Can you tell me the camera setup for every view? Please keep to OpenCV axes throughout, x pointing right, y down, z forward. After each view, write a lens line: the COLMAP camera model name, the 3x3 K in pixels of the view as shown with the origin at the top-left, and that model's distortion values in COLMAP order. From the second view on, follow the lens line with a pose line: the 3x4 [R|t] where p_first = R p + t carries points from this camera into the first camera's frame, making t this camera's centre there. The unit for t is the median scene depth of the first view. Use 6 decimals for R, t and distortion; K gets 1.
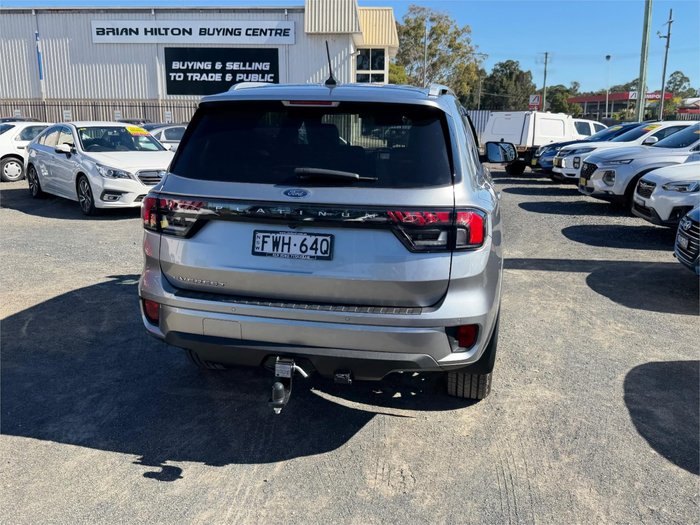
lens RADIAL K [[623.1, 0, 346.4], [0, 623.1, 250.7], [0, 0, 1]] dist [0.109551, -0.196189]
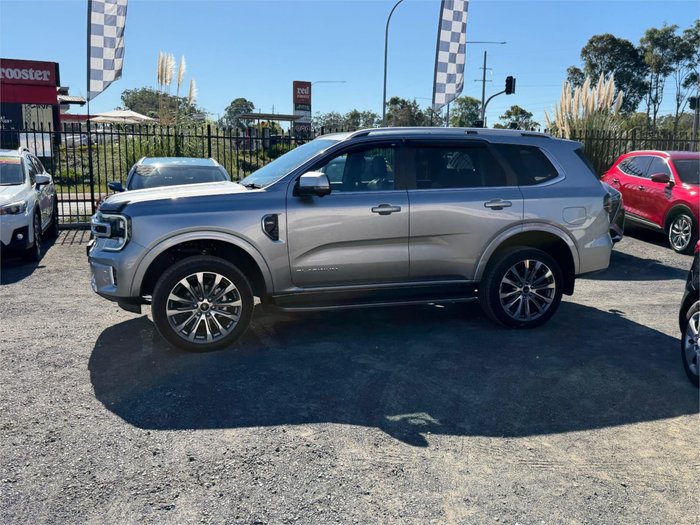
lens RADIAL K [[623.1, 0, 348.5], [0, 623.1, 258.0], [0, 0, 1]] dist [0.109551, -0.196189]
pose [[-0.487922, -0.159388, 0.858212, -1.453211], [0.161765, 0.949646, 0.268338, -0.488037], [-0.857767, 0.269757, -0.437570, 2.327135]]
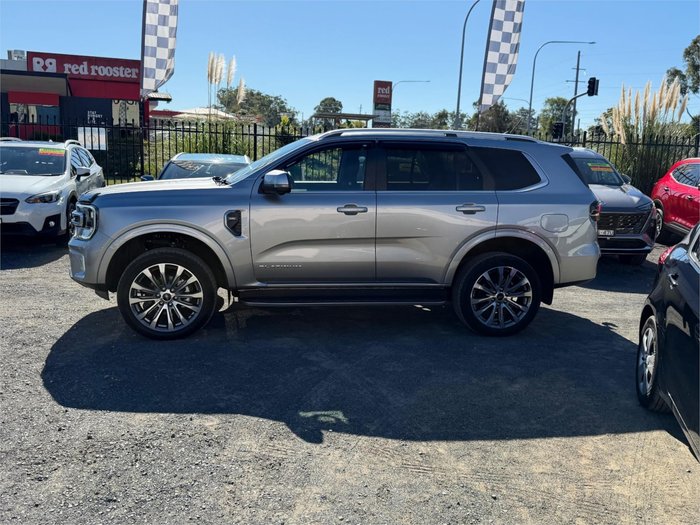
lens RADIAL K [[623.1, 0, 354.0], [0, 623.1, 259.6], [0, 0, 1]] dist [0.109551, -0.196189]
pose [[-0.372055, -0.180960, 0.910400, -1.591112], [0.151588, 0.955798, 0.251933, -0.445827], [-0.915749, 0.231739, -0.328178, 2.079572]]
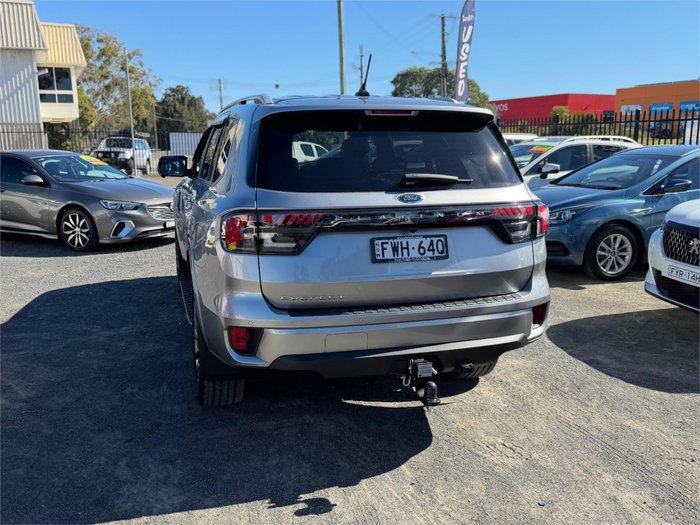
lens RADIAL K [[623.1, 0, 341.5], [0, 623.1, 255.7], [0, 0, 1]] dist [0.109551, -0.196189]
pose [[0.879479, -0.102479, 0.464774, -0.551440], [0.116242, 0.993220, -0.000965, -0.008184], [-0.461524, 0.054875, 0.885429, 0.117131]]
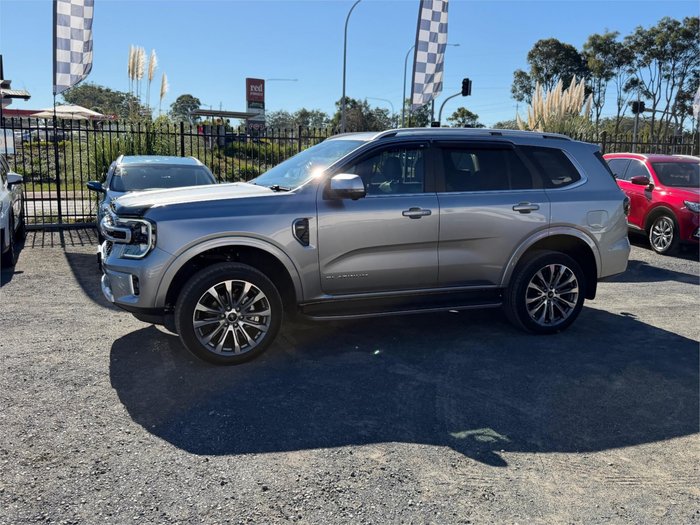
lens RADIAL K [[623.1, 0, 349.6], [0, 623.1, 259.0], [0, 0, 1]] dist [0.109551, -0.196189]
pose [[-0.558068, -0.159382, 0.814345, -1.297444], [0.143020, 0.948219, 0.283594, -0.513297], [-0.817377, 0.274733, -0.506375, 2.450728]]
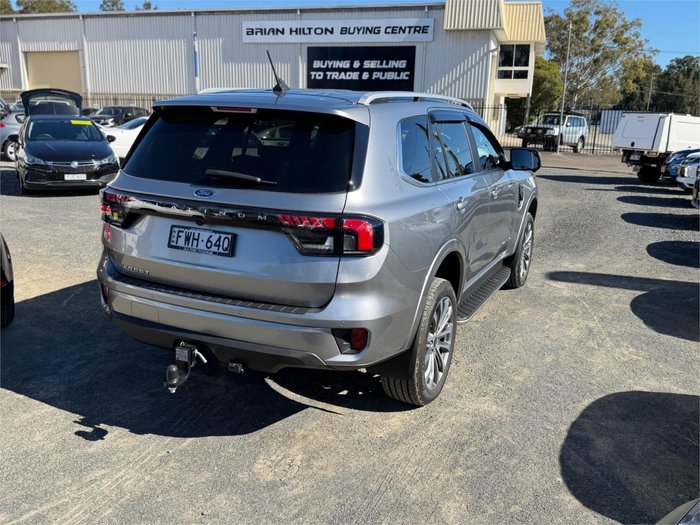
lens RADIAL K [[623.1, 0, 348.5], [0, 623.1, 261.3], [0, 0, 1]] dist [0.109551, -0.196189]
pose [[0.972288, 0.068900, -0.223403, 0.338213], [-0.064370, 0.997547, 0.027504, -0.016398], [0.224750, -0.012361, 0.974338, -0.003090]]
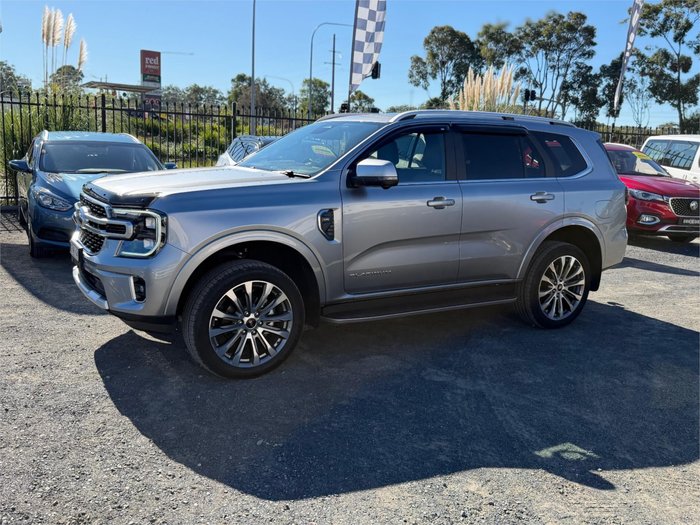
lens RADIAL K [[623.1, 0, 349.4], [0, 623.1, 255.3], [0, 0, 1]] dist [0.109551, -0.196189]
pose [[-0.684469, -0.173462, 0.708105, -1.015425], [0.099142, 0.940112, 0.326129, -0.530056], [-0.722270, 0.293428, -0.626280, 2.568287]]
